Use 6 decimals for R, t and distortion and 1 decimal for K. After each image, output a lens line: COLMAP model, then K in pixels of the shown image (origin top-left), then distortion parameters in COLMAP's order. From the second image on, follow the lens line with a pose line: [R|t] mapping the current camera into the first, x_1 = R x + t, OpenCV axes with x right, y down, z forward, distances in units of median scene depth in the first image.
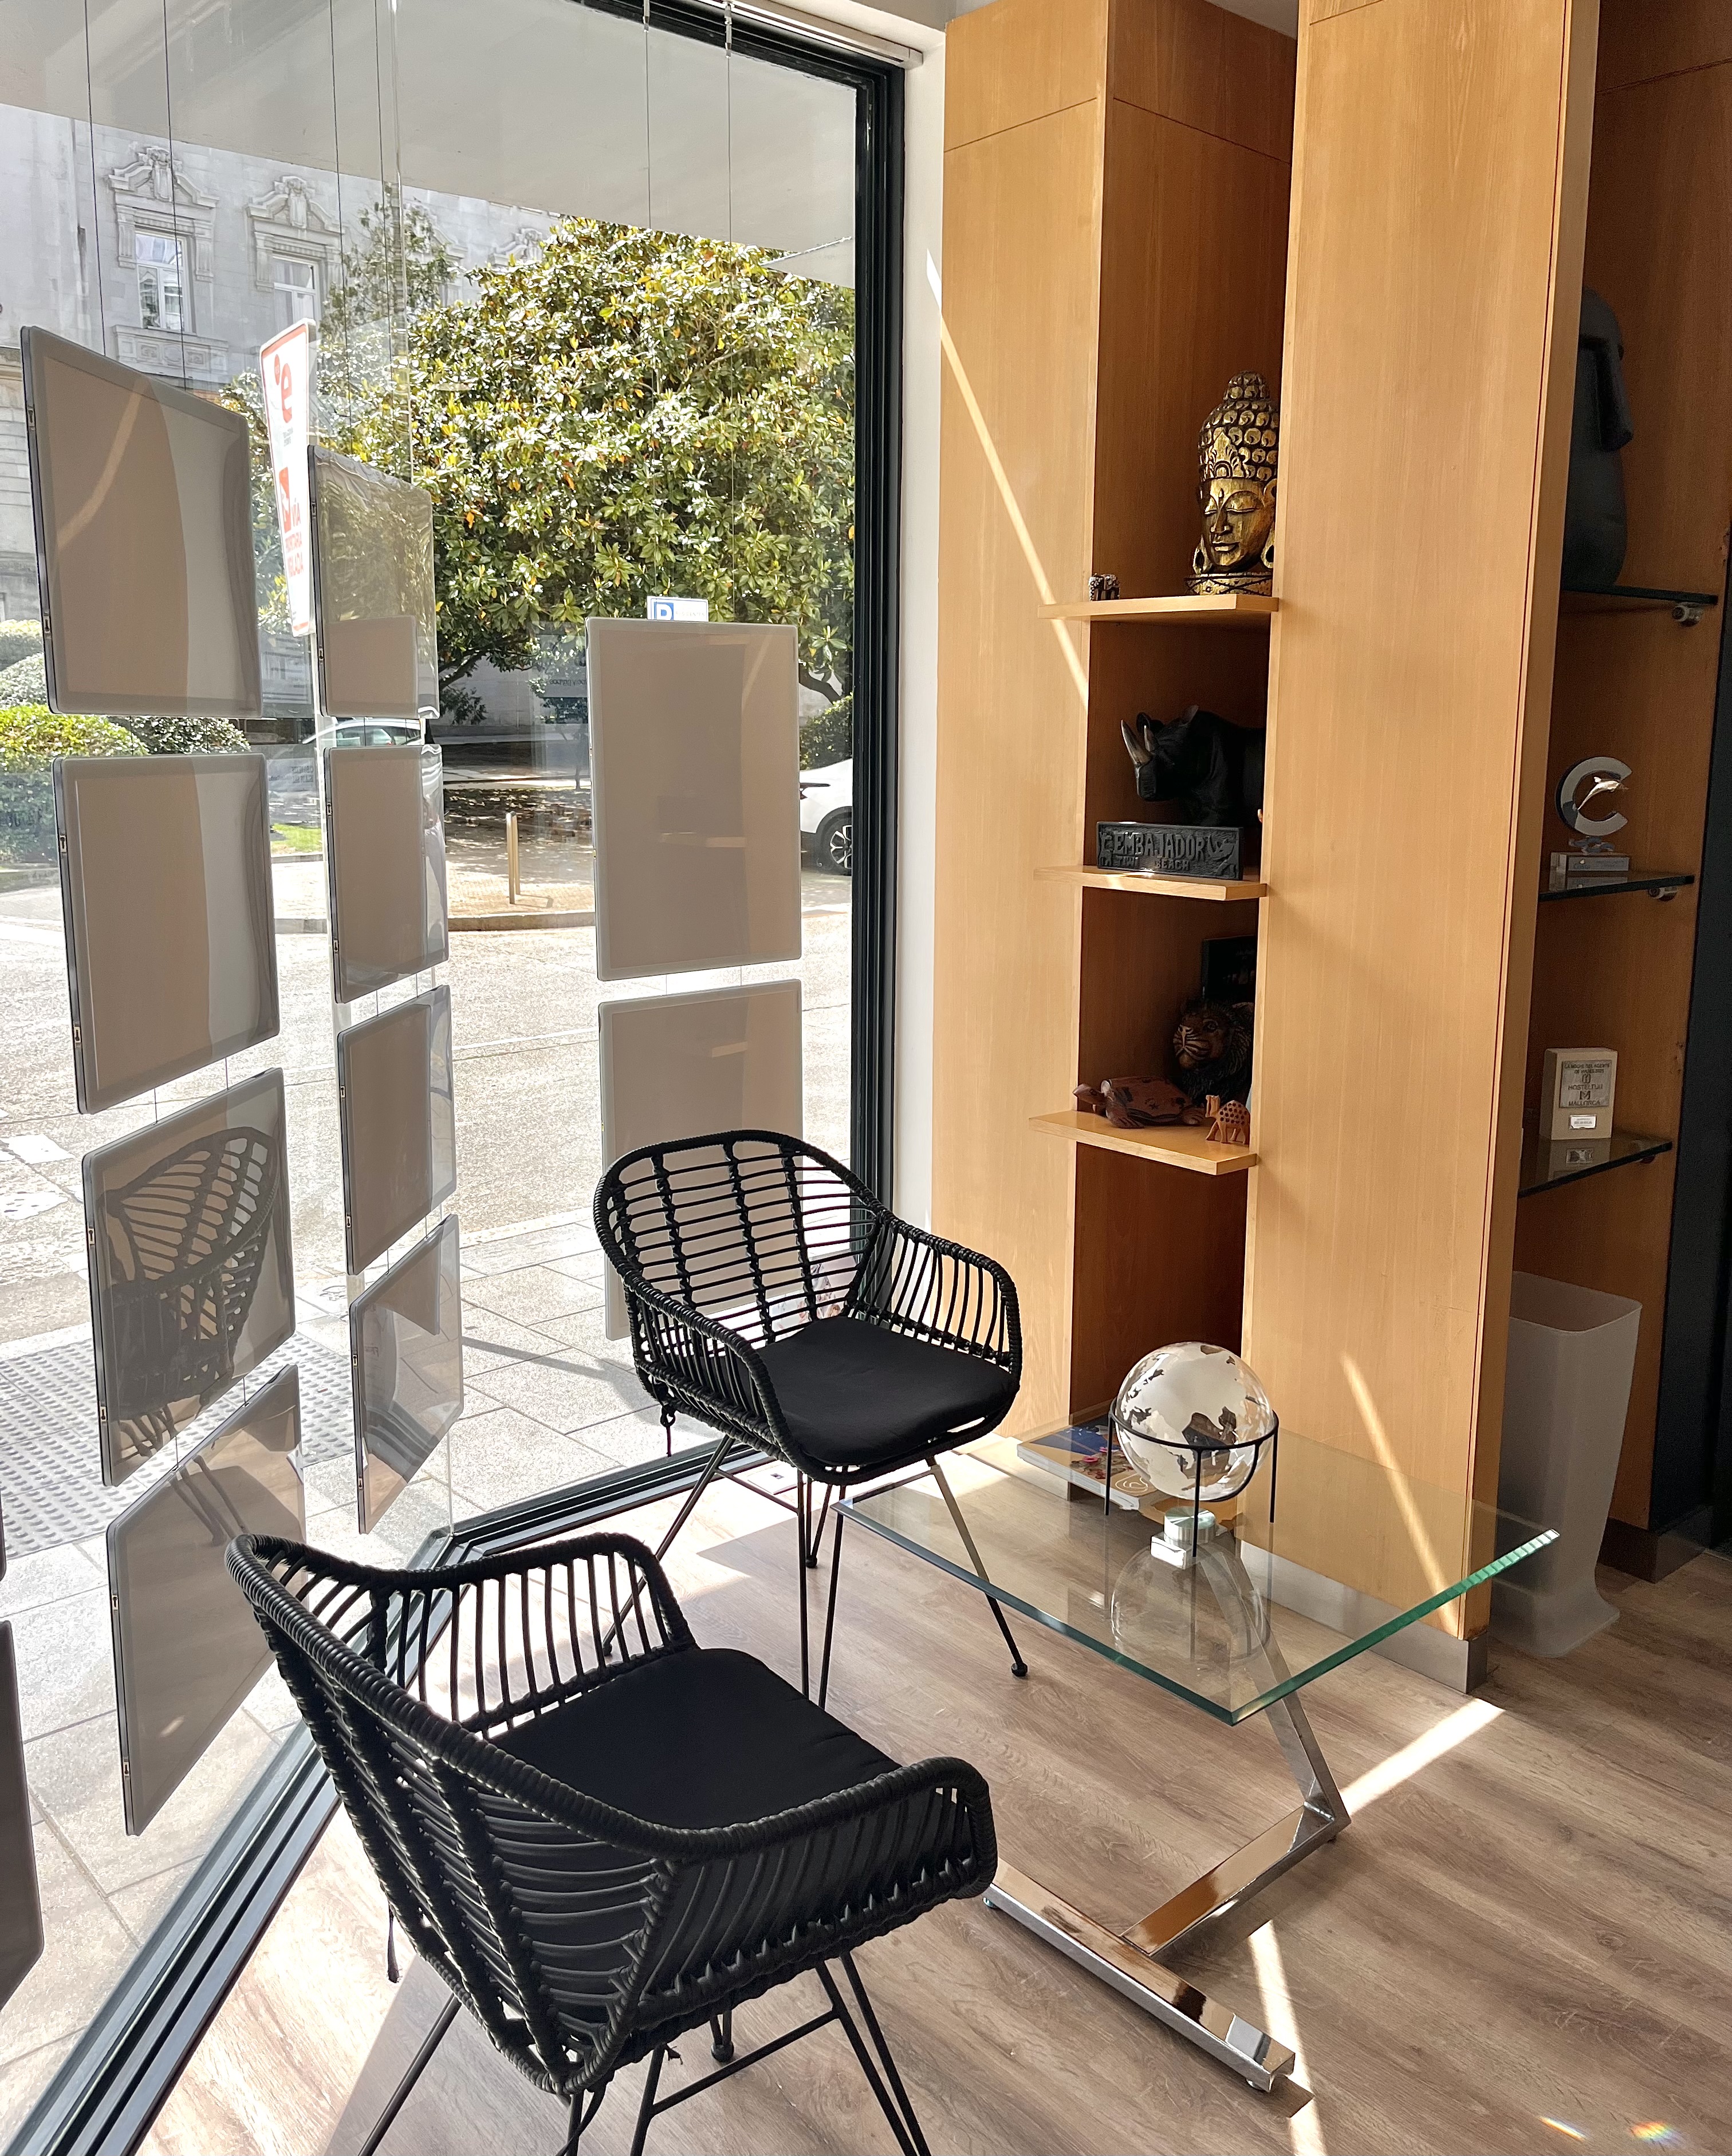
lens RADIAL K [[1758.8, 0, 866.0], [0, 1758.8, 1078.0], [0, 0, 1]] dist [0.005528, 0.000279]
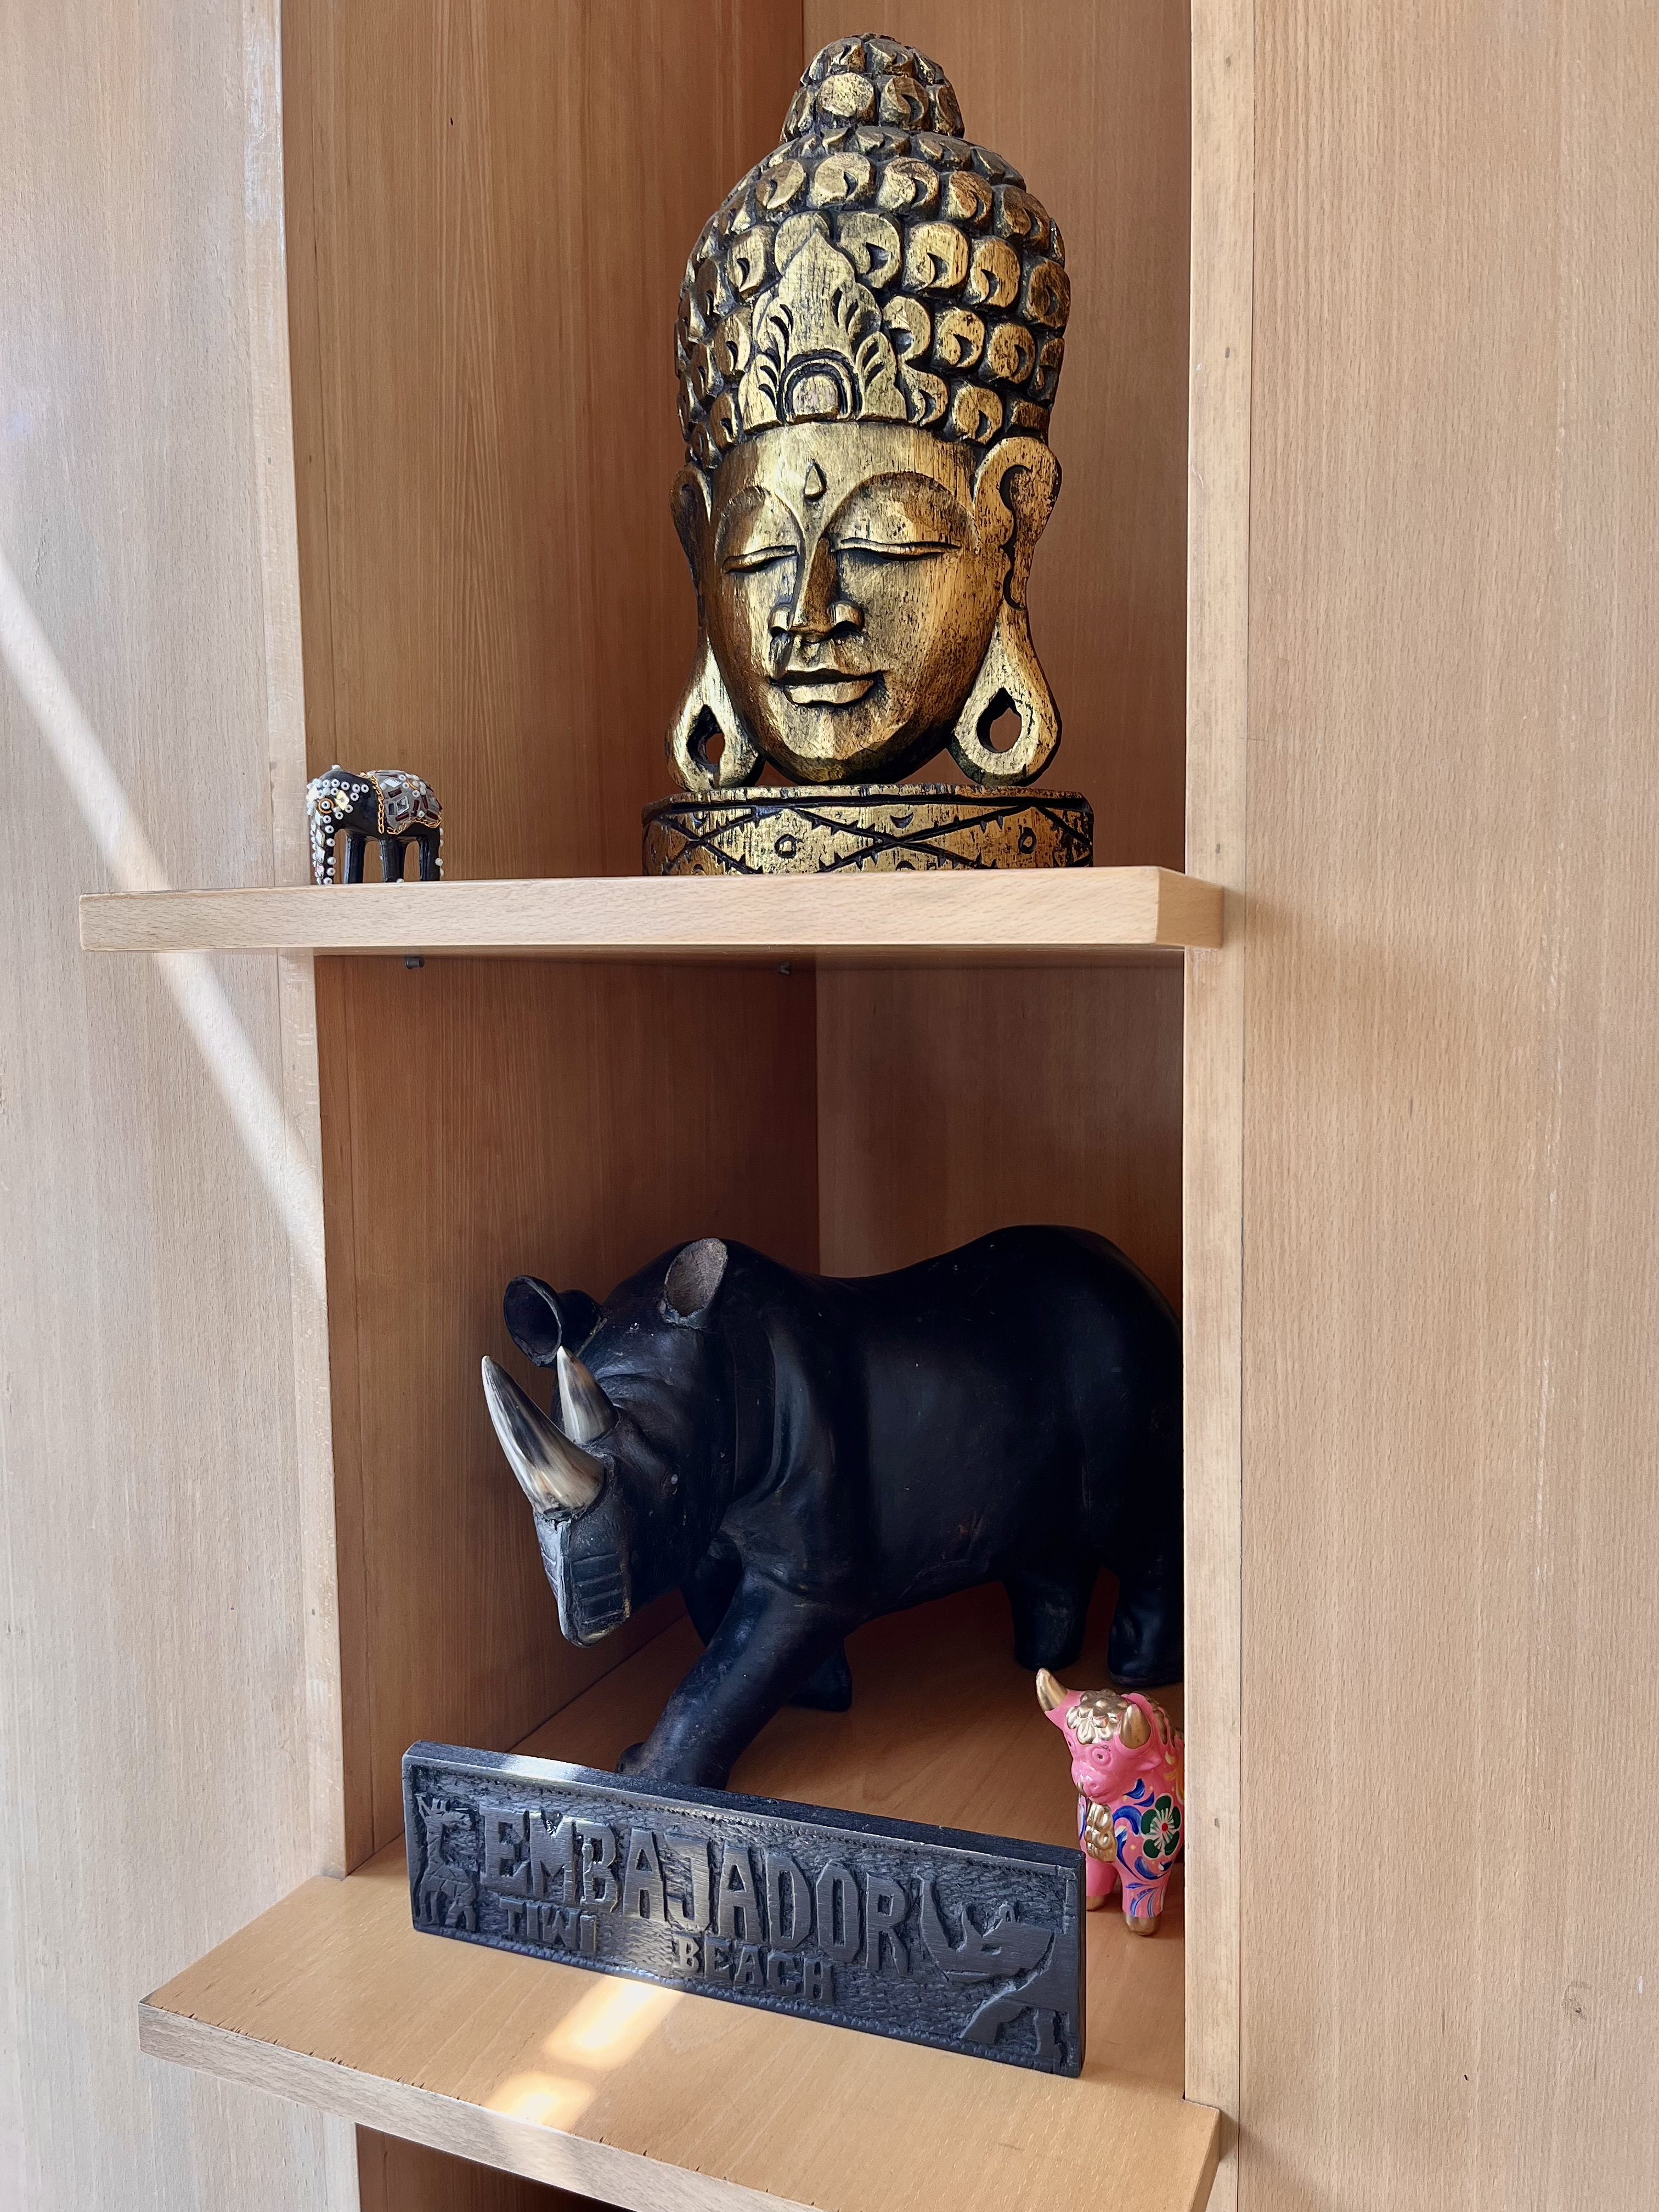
lens RADIAL K [[1627.1, 0, 829.5], [0, 1627.1, 1106.0], [0, 0, 1]] dist [0.007008, 0.001507]
pose [[0.897543, -0.053689, 0.437647, 0.094420], [0.104542, 0.990169, -0.092928, -0.218155], [-0.428355, 0.129159, 0.894332, 0.793974]]
